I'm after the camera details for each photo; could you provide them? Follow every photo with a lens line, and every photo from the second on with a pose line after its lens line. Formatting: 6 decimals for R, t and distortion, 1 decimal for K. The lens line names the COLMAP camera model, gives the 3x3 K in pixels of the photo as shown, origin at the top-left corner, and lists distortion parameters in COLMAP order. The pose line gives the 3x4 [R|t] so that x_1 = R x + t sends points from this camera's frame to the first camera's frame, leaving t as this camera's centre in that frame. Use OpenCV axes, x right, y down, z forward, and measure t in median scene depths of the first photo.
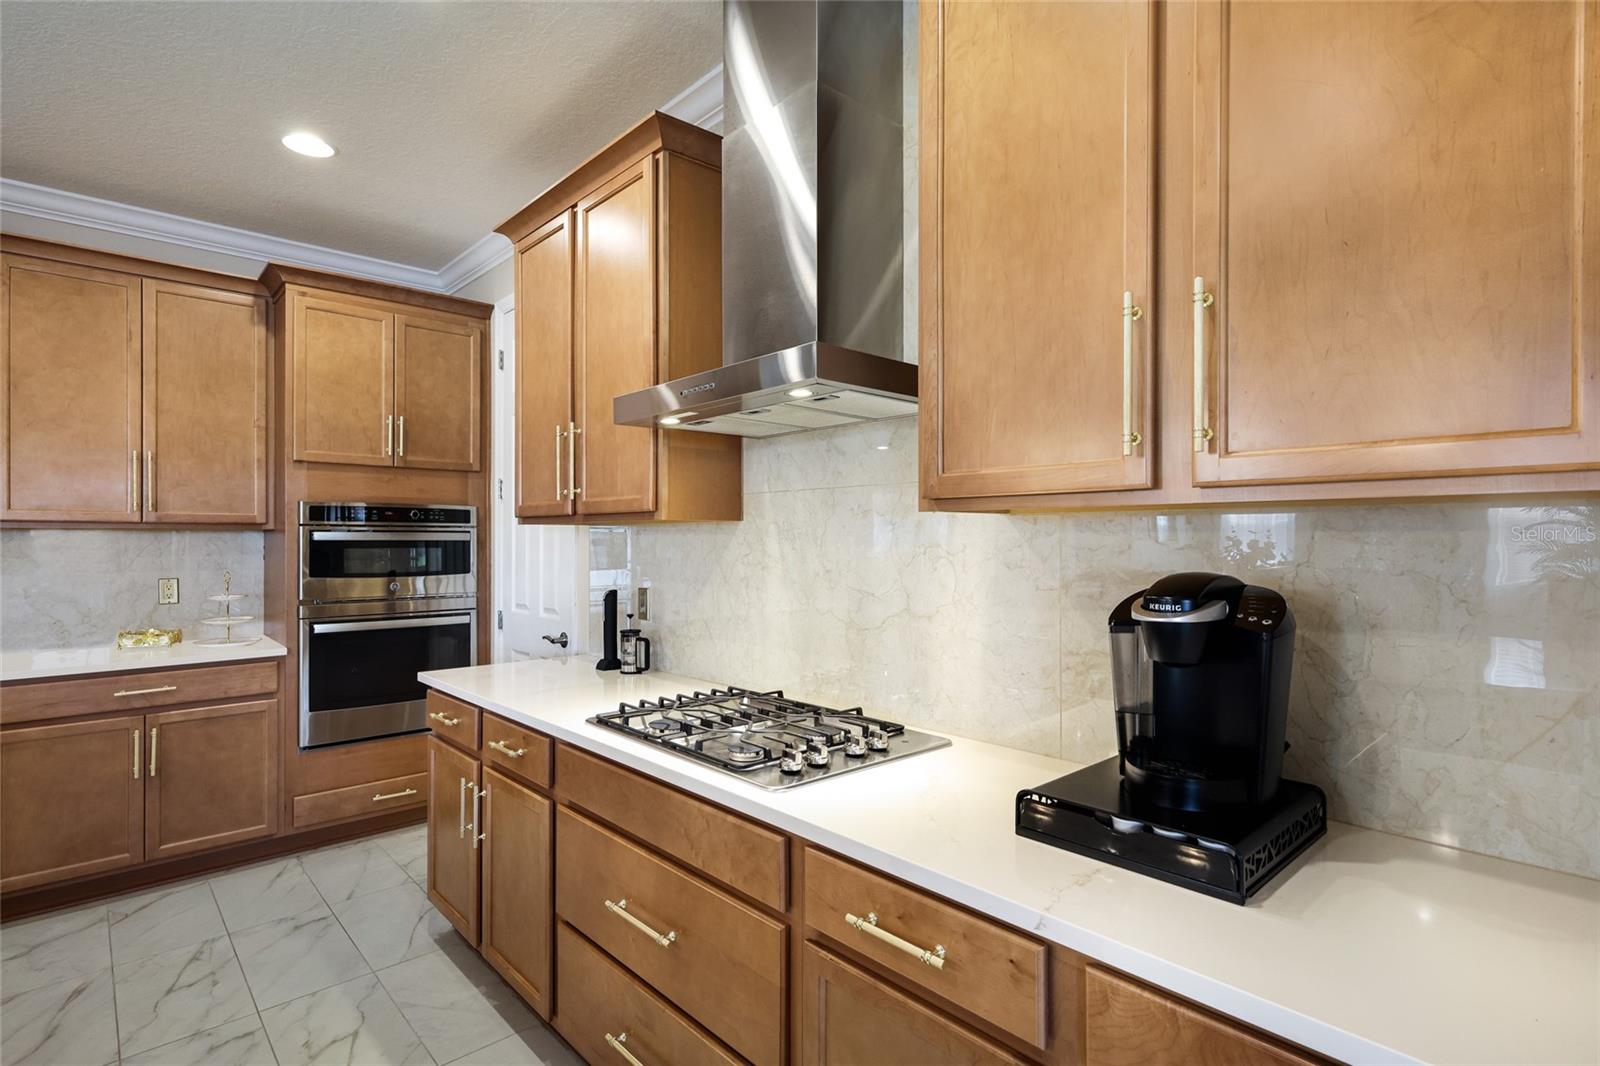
lens RADIAL K [[790.8, 0, 800.0], [0, 790.8, 533.0], [0, 0, 1]] dist [0.001093, 0.000147]
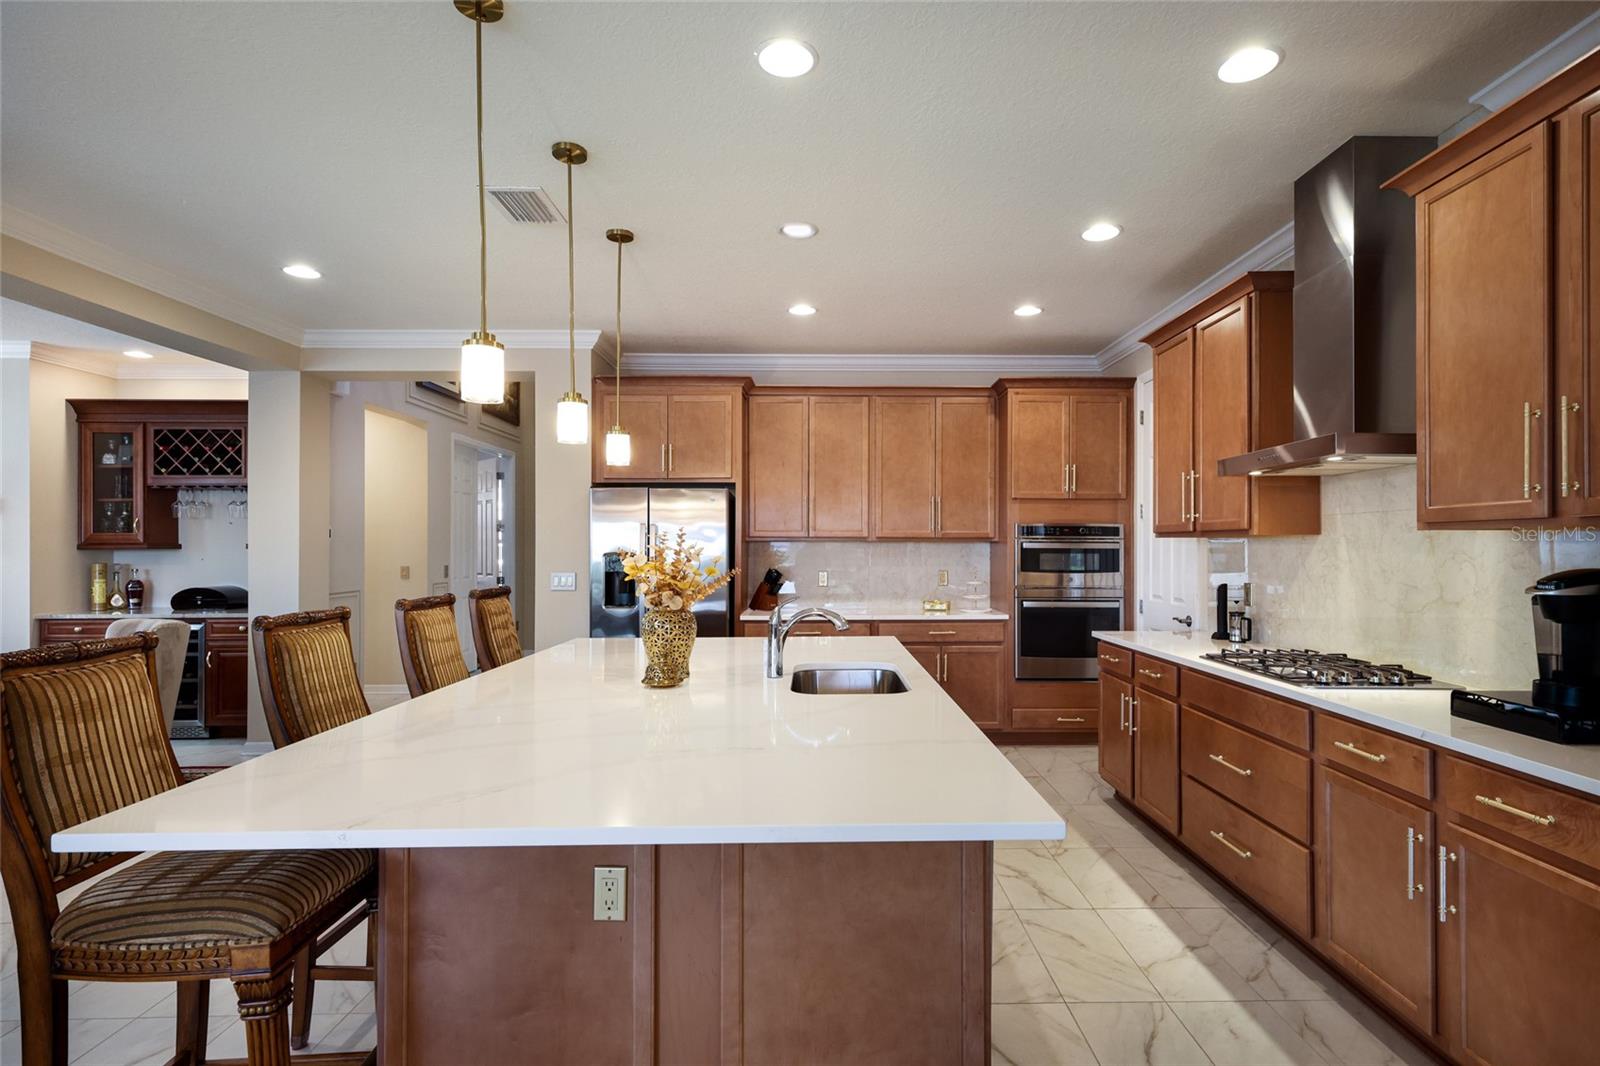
lens RADIAL K [[789.8, 0, 838.6], [0, 789.8, 543.5], [0, 0, 1]] dist [0.002728, 0.000424]
pose [[0.755040, -0.000734, -0.655678, 0.169960], [0.001454, 0.999999, 0.000555, -0.001592], [0.655677, -0.001372, 0.755040, -0.520278]]
